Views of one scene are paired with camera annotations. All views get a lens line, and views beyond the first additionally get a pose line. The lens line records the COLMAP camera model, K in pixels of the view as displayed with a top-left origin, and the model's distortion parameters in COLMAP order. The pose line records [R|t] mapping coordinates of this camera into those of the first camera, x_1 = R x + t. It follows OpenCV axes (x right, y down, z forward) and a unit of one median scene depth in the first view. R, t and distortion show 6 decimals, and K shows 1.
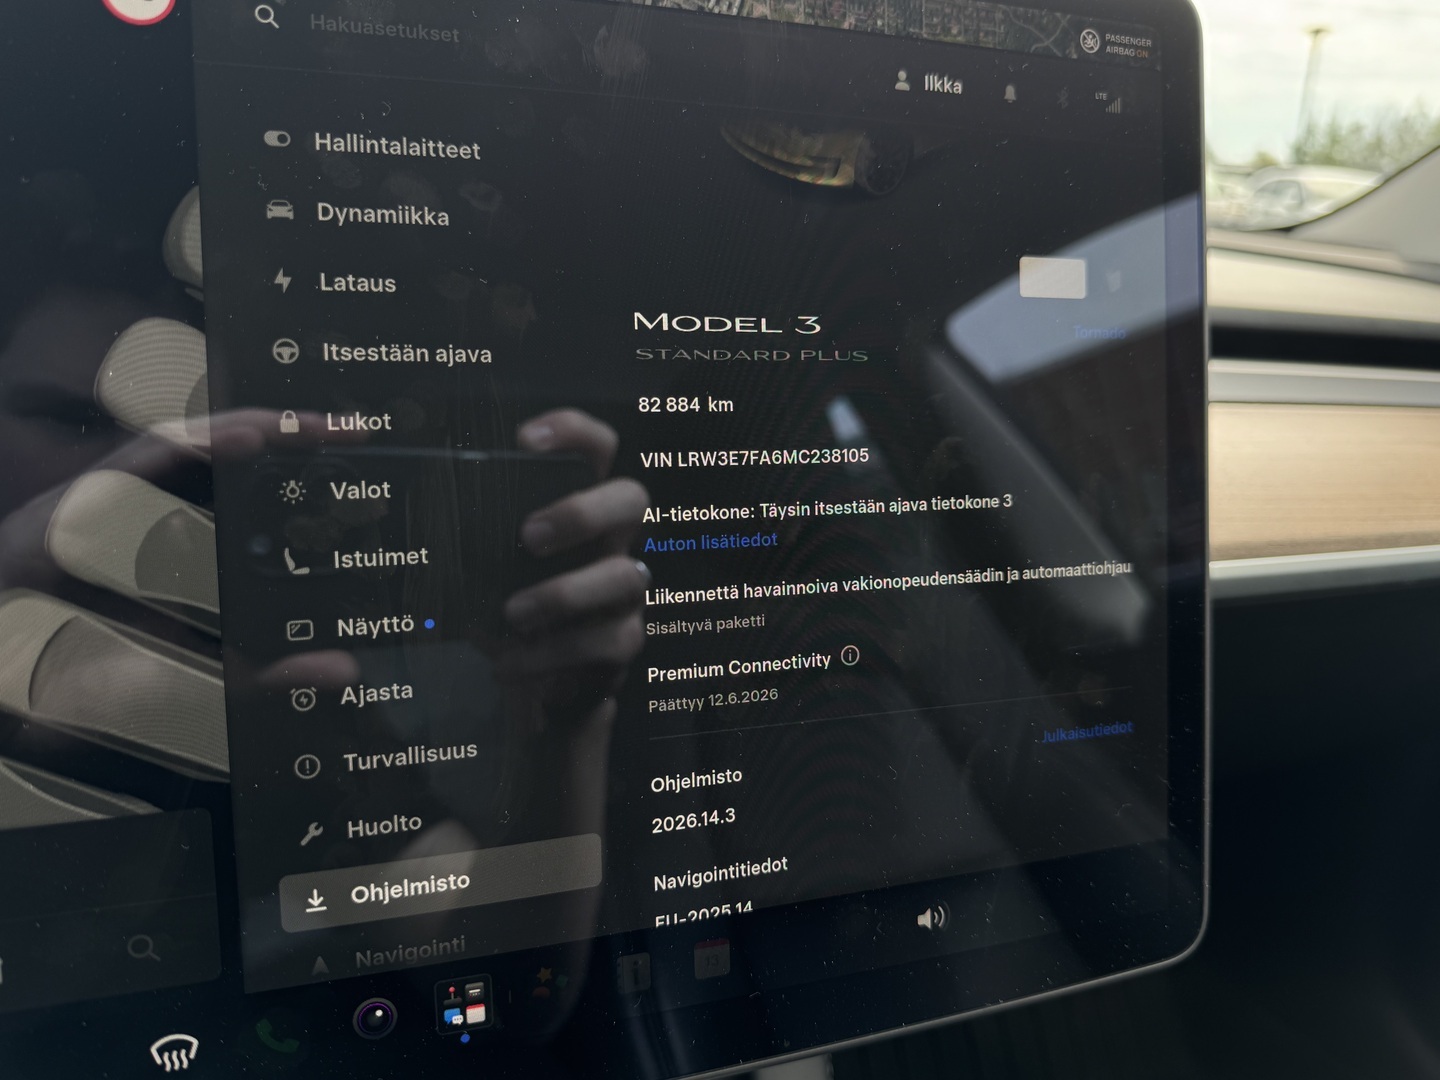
lens RADIAL K [[1052.3, 0, 734.0], [0, 1052.3, 538.2], [0, 0, 1]] dist [-0.010835, -0.031226]
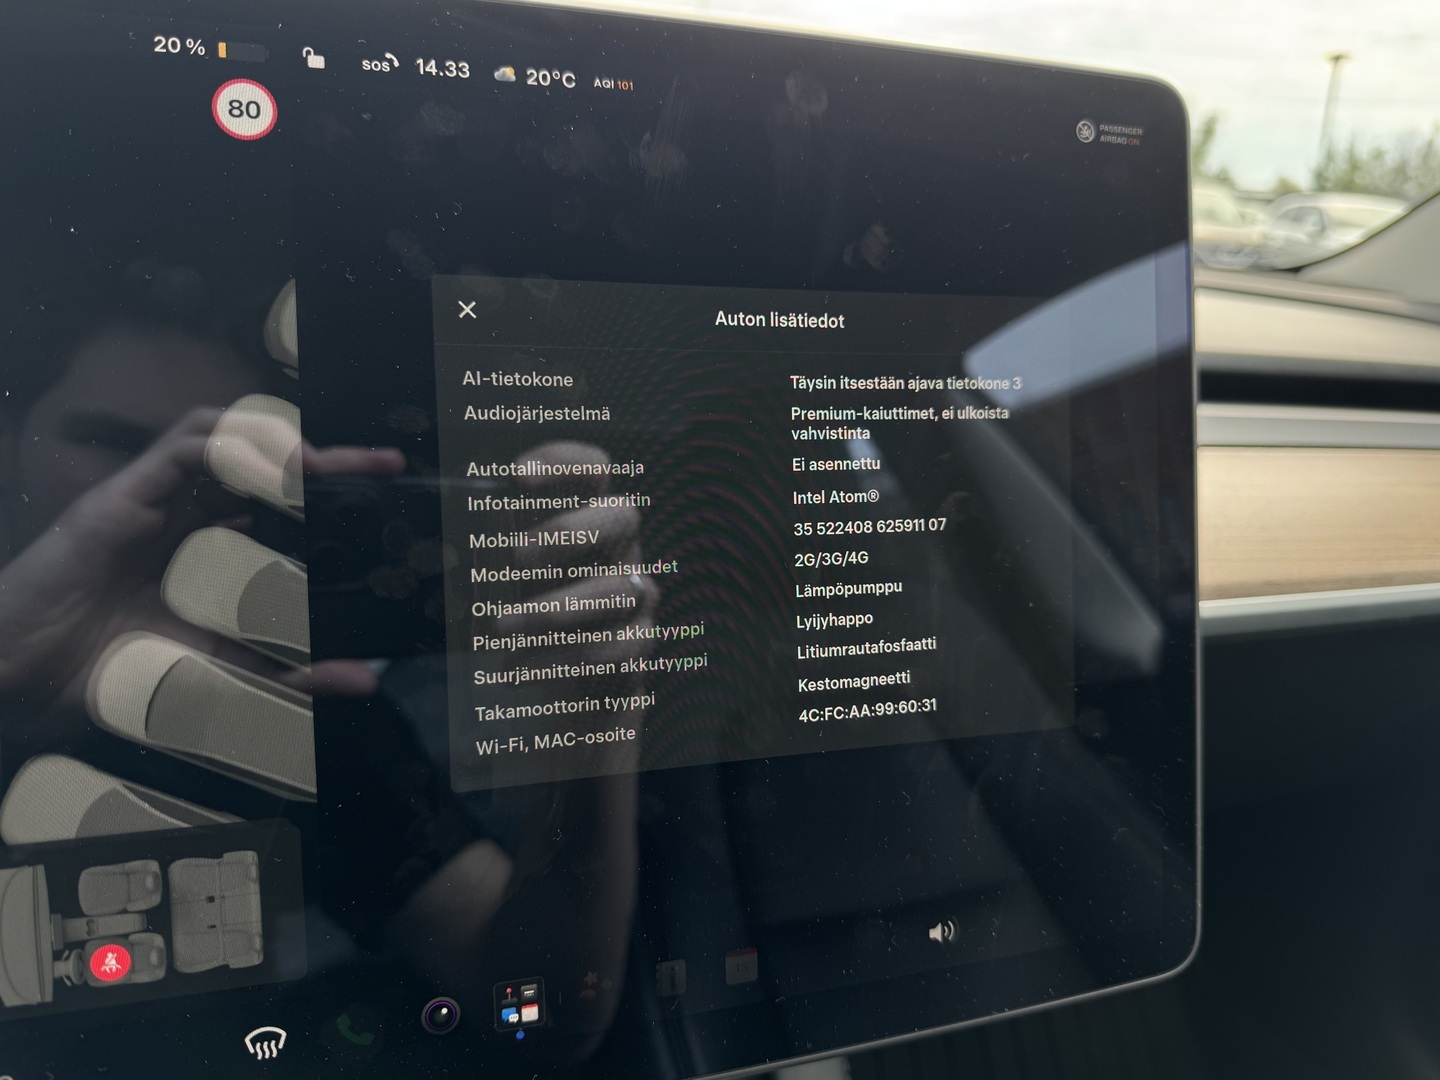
lens RADIAL K [[1052.3, 0, 730.7], [0, 1052.3, 542.3], [0, 0, 1]] dist [-0.010835, -0.031226]
pose [[0.999761, 0.001504, -0.021807, -0.008310], [-0.001935, 0.999803, -0.019766, -0.021338], [0.021773, 0.019803, 0.999567, -0.104343]]
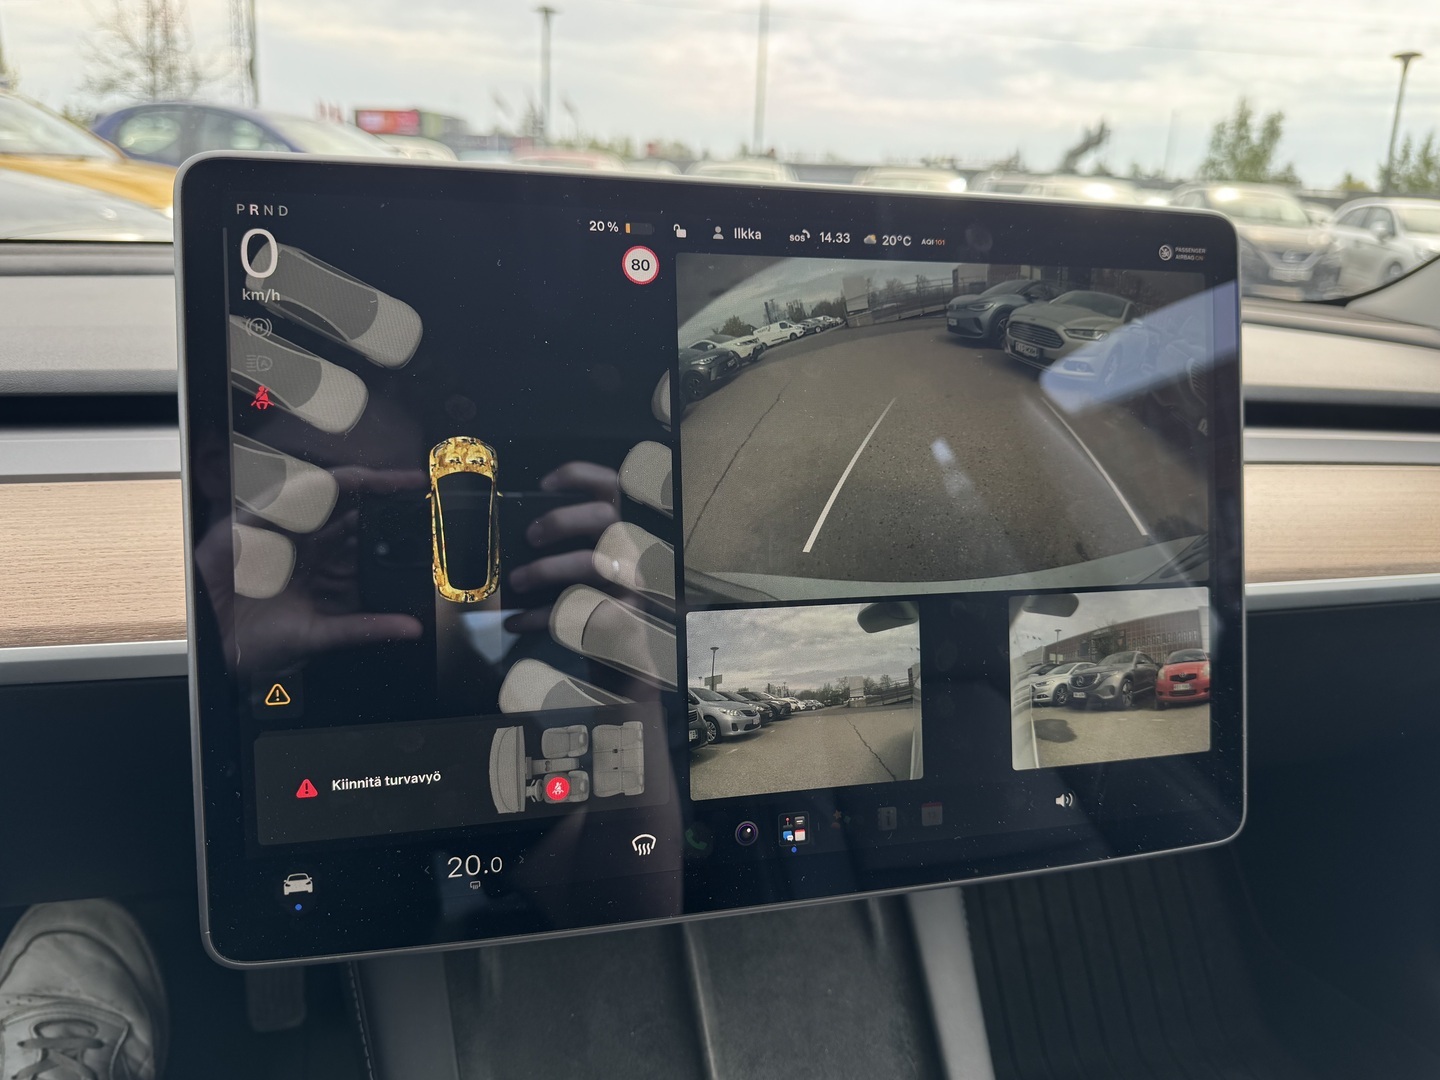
lens RADIAL K [[1052.3, 0, 712.9], [0, 1052.3, 539.4], [0, 0, 1]] dist [-0.010835, -0.031226]
pose [[0.996279, 0.006132, -0.085969, -0.213403], [-0.008341, 0.999643, -0.025365, 0.009441], [0.085783, 0.025988, 0.995975, -0.659036]]
